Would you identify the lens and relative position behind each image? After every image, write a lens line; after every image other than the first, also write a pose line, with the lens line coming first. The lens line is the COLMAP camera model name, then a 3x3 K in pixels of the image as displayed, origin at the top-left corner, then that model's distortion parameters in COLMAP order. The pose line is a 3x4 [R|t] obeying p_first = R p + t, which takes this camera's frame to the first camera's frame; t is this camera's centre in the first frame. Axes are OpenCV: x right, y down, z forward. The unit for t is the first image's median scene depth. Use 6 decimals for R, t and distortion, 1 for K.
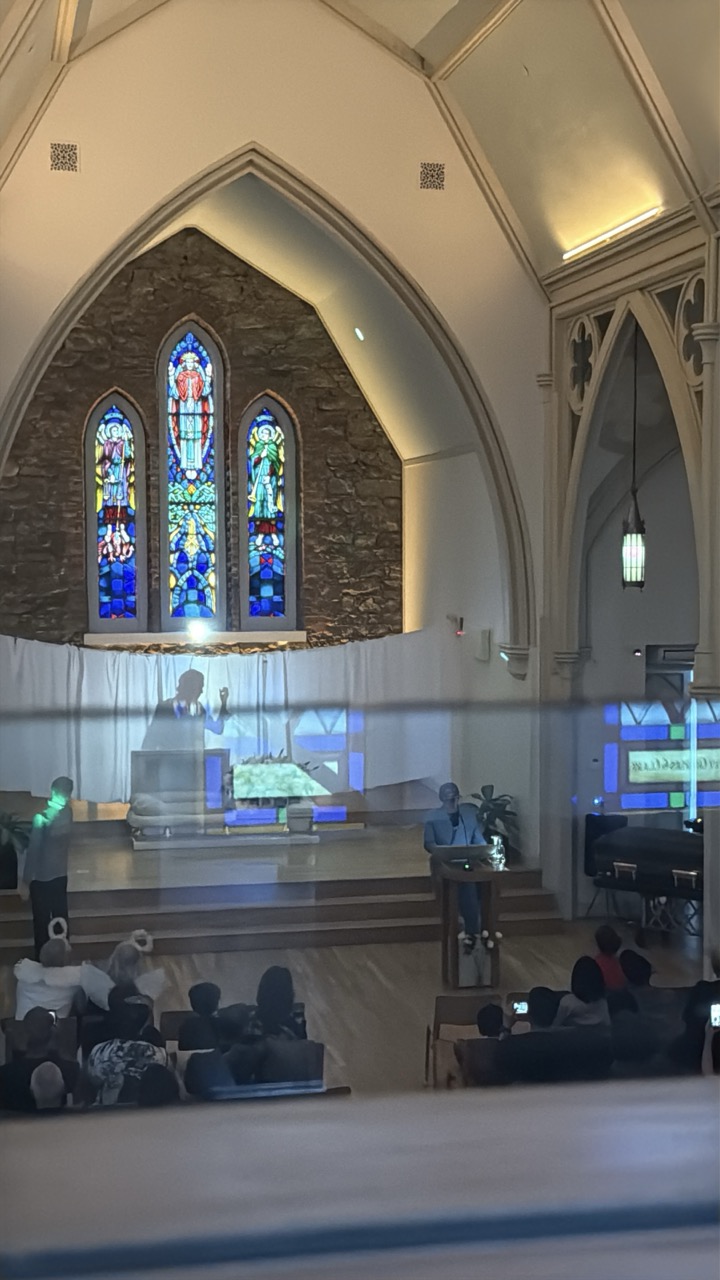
lens RADIAL K [[1753.8, 0, 360.0], [0, 1753.8, 640.0], [0, 0, 1]] dist [0.041380, 0.016942]
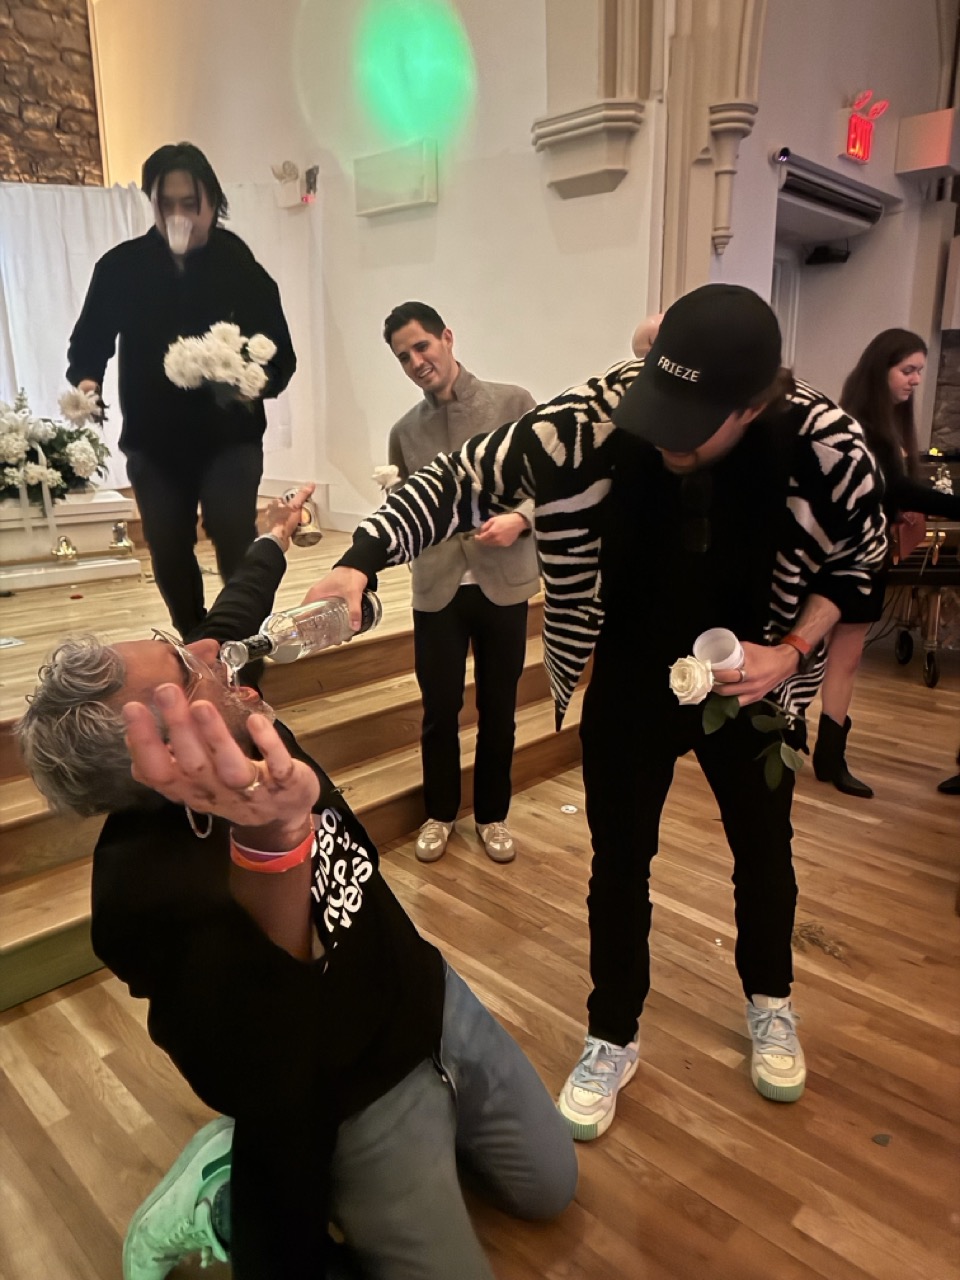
lens RADIAL K [[898.9, 0, 480.0], [0, 898.9, 640.0], [0, 0, 1]] dist [-0.008130, -0.006172]
pose [[0.823144, -0.140226, 0.550247, -0.070750], [0.040496, 0.981058, 0.189435, 0.075641], [-0.566387, -0.133650, 0.813230, 0.625831]]
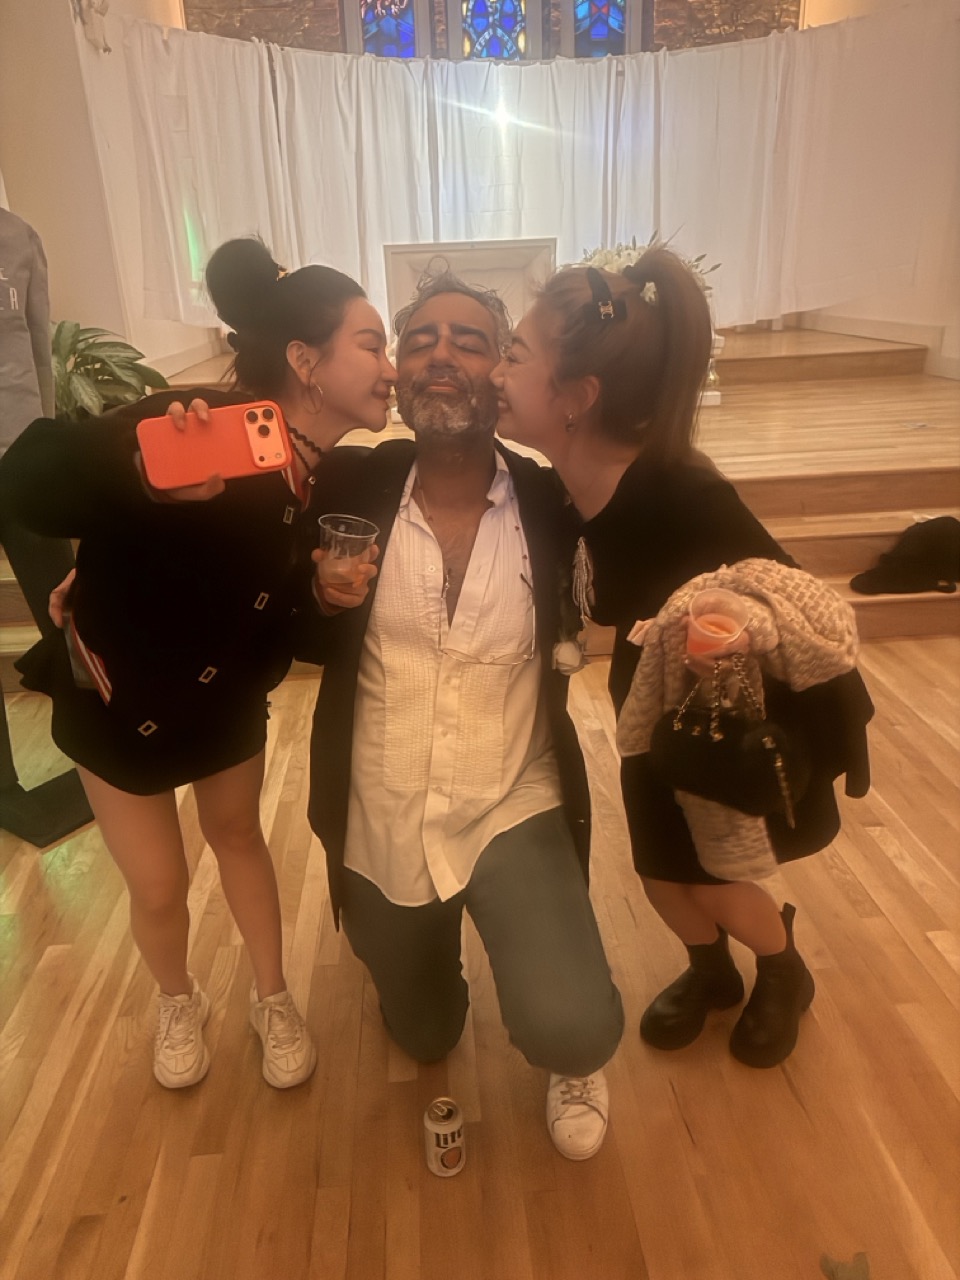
lens RADIAL K [[890.8, 0, 473.6], [0, 890.8, 642.6], [0, 0, 1]] dist [-0.003922, -0.004030]
pose [[0.991111, 0.019661, -0.131573, -0.052035], [0.024609, 0.944855, 0.326563, 0.077528], [0.130738, -0.326898, 0.935973, 0.586528]]
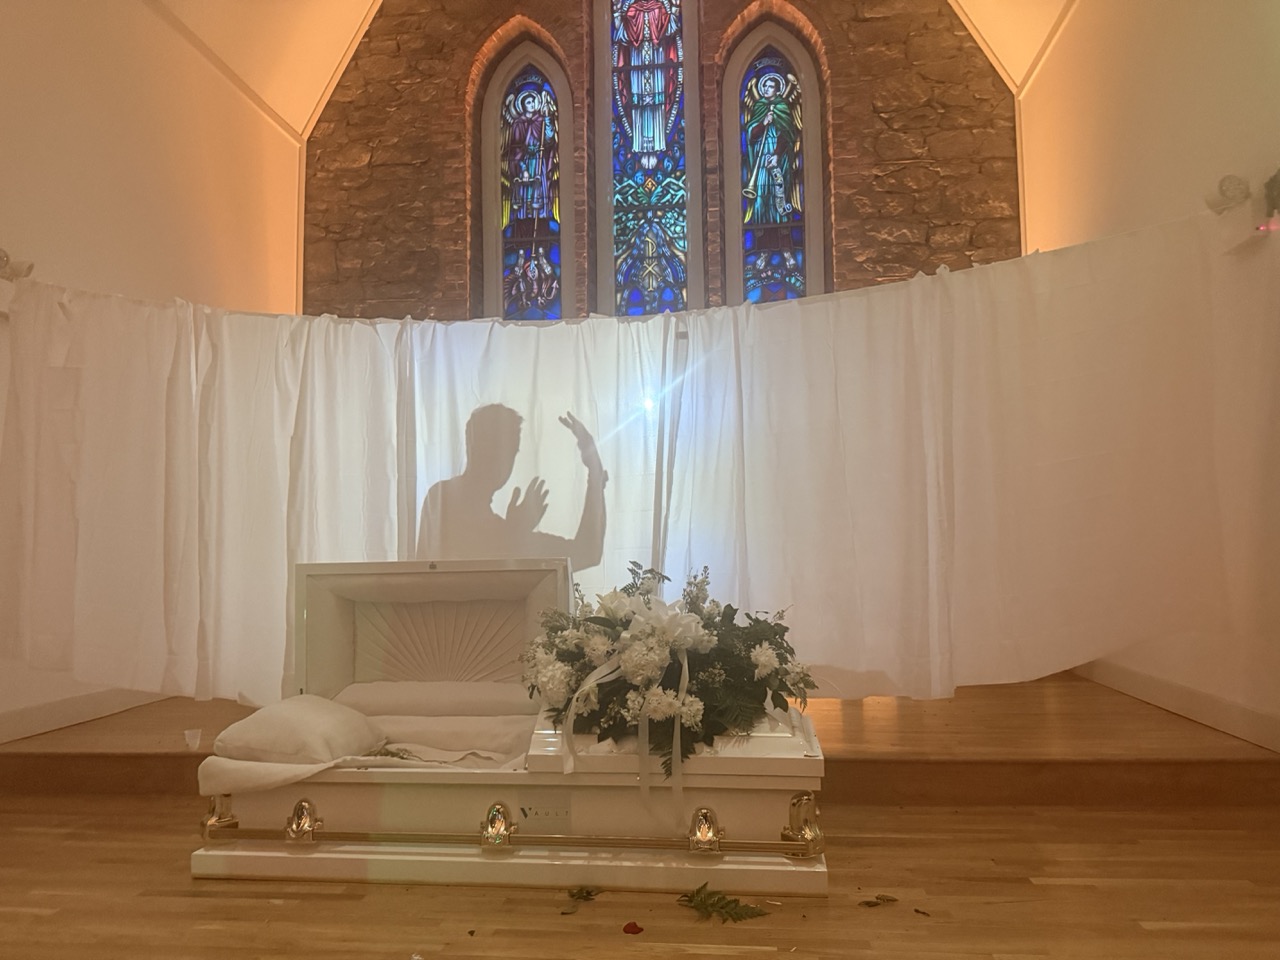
lens RADIAL K [[883.5, 0, 647.8], [0, 883.5, 490.9], [0, 0, 1]] dist [0.125826, -0.257720]
pose [[0.953224, -0.029618, -0.300809, -0.005090], [-0.008043, 0.992350, -0.123193, 0.059731], [0.302156, 0.119849, 0.945694, 0.717004]]
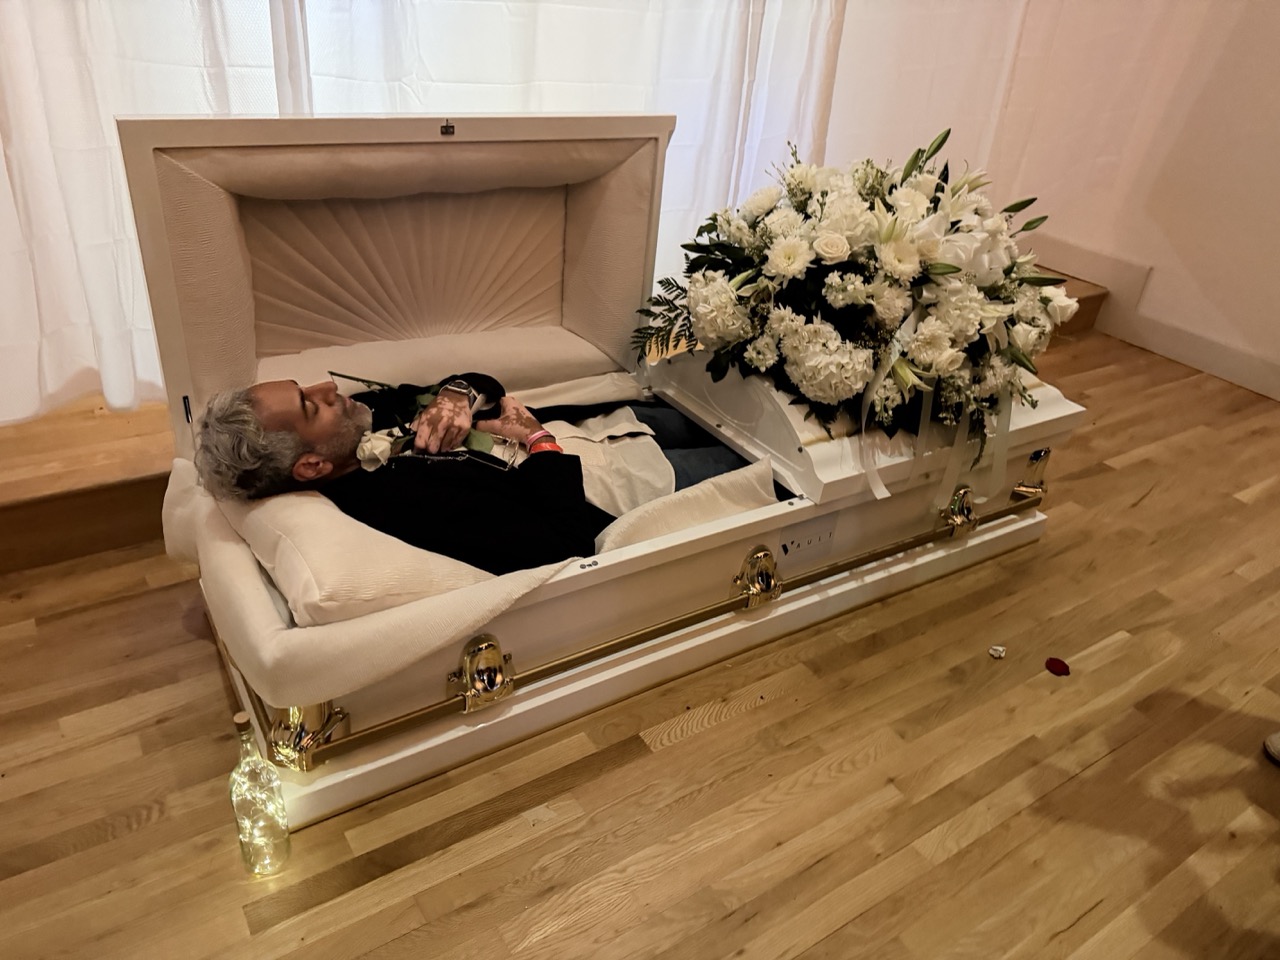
lens RADIAL K [[898.8, 0, 640.0], [0, 898.8, 480.0], [0, 0, 1]] dist [0.000320, -0.004682]
pose [[0.921227, -0.111550, 0.372690, -0.103377], [-0.074235, 0.889997, 0.449882, 0.045091], [-0.381877, -0.442110, 0.811608, 0.771975]]
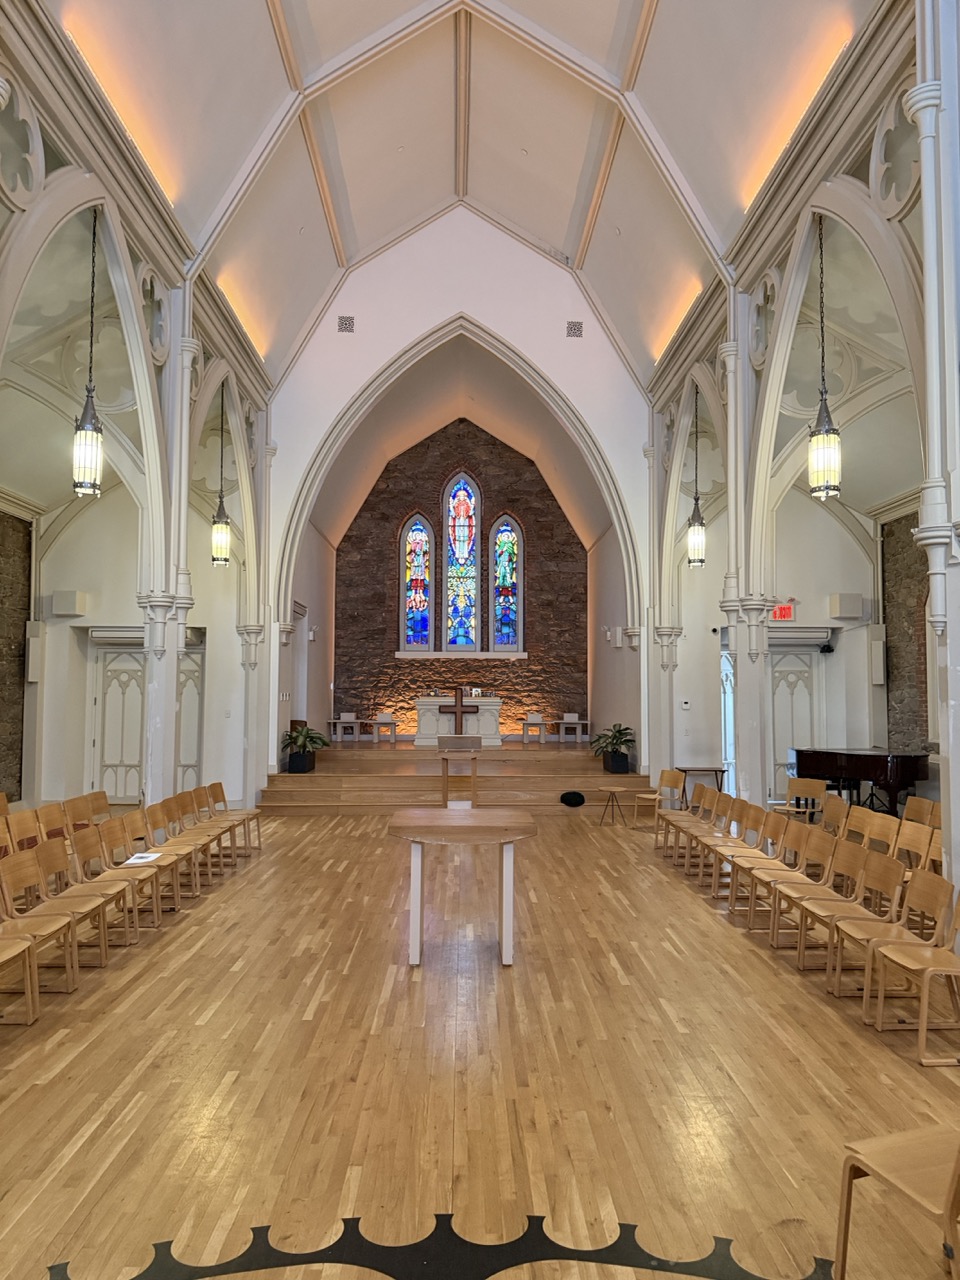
lens RADIAL K [[883.5, 0, 480.0], [0, 883.5, 640.0], [0, 0, 1]] dist [0.125826, -0.257720]
pose [[0.983137, -0.004256, -0.182820, 0.078266], [-0.018655, 0.992180, -0.123417, 0.087760], [0.181915, 0.124747, 0.975369, 0.175246]]
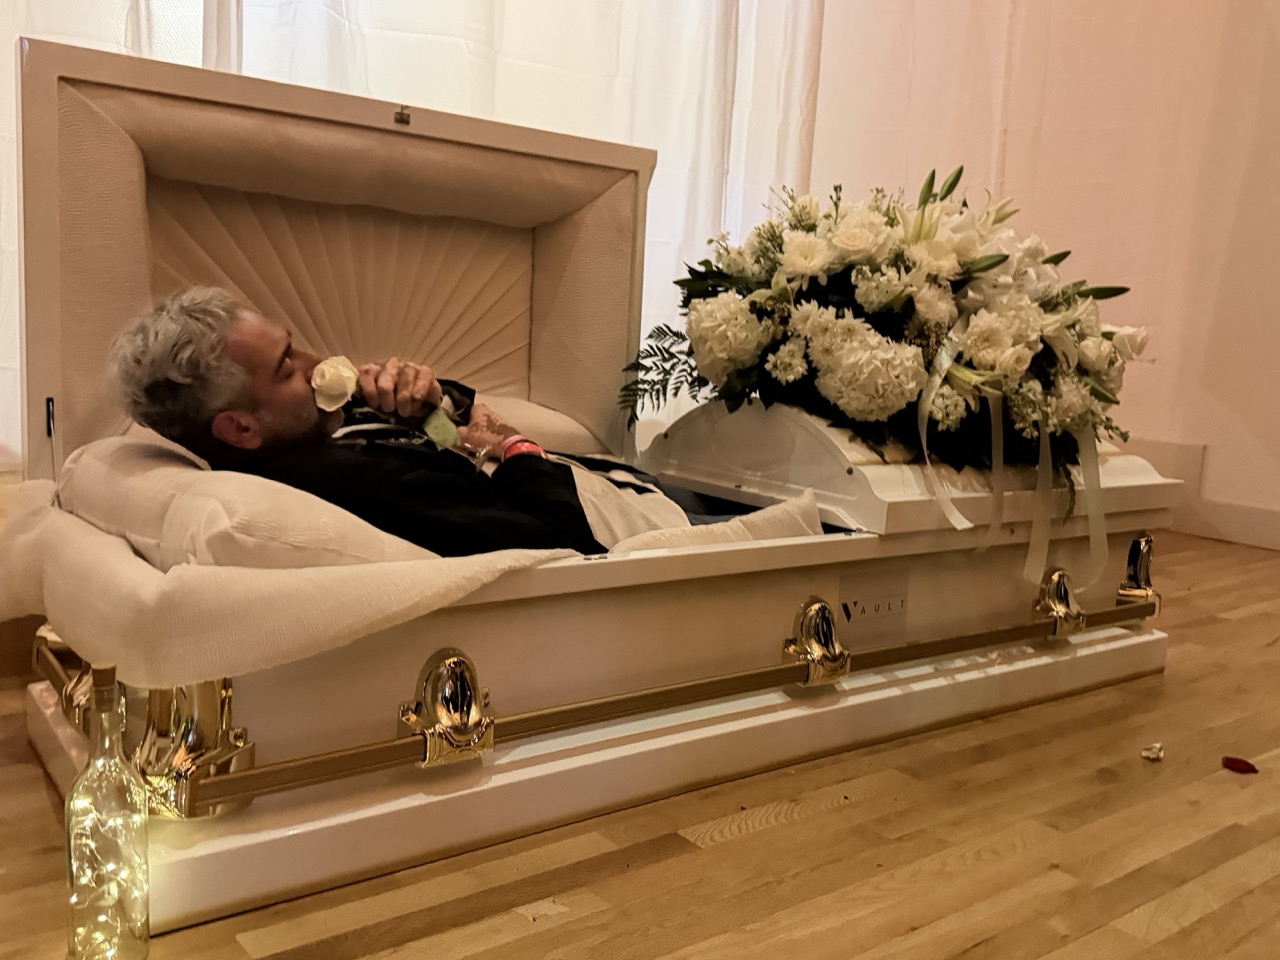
lens RADIAL K [[1124.2, 0, 646.6], [0, 1124.2, 485.0], [0, 0, 1]] dist [-0.002080, -0.001392]
pose [[0.893862, -0.006640, 0.448293, -0.107783], [-0.031105, 0.996563, 0.076783, 0.073784], [-0.447262, -0.082578, 0.890583, 0.769390]]
